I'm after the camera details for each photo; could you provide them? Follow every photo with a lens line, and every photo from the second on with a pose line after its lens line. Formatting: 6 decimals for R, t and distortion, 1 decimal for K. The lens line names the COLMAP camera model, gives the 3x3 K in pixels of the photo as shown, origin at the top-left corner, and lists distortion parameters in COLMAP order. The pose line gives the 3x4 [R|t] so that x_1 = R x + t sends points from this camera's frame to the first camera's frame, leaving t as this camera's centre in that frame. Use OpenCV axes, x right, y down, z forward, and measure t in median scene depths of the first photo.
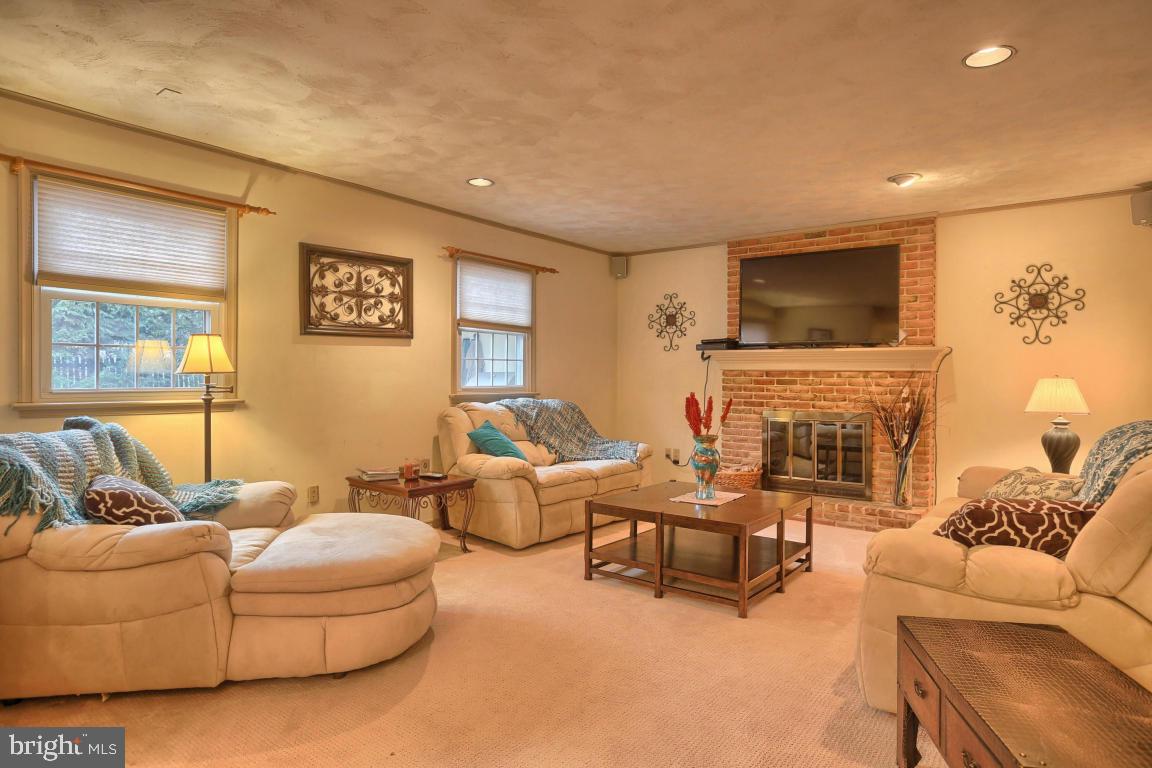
lens RADIAL K [[667.4, 0, 576.0], [0, 667.4, 384.0], [0, 0, 1]] dist [-0.027914, 0.000277]
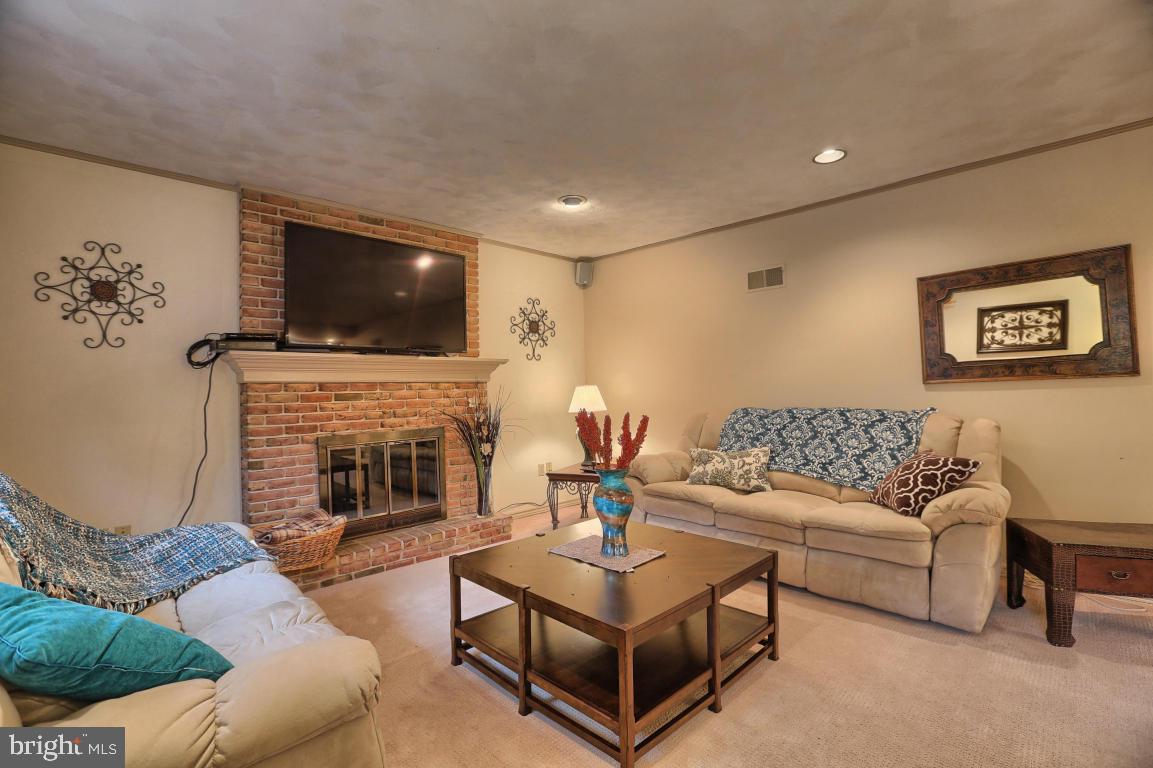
lens RADIAL K [[529.4, 0, 576.5], [0, 529.4, 384.0], [0, 0, 1]] dist [-0.020600, 0.000129]
pose [[0.136323, -0.003446, 0.990658, -0.263576], [0.031250, 0.999511, -0.000824, -0.009567], [-0.990171, 0.031070, 0.136364, 0.665309]]
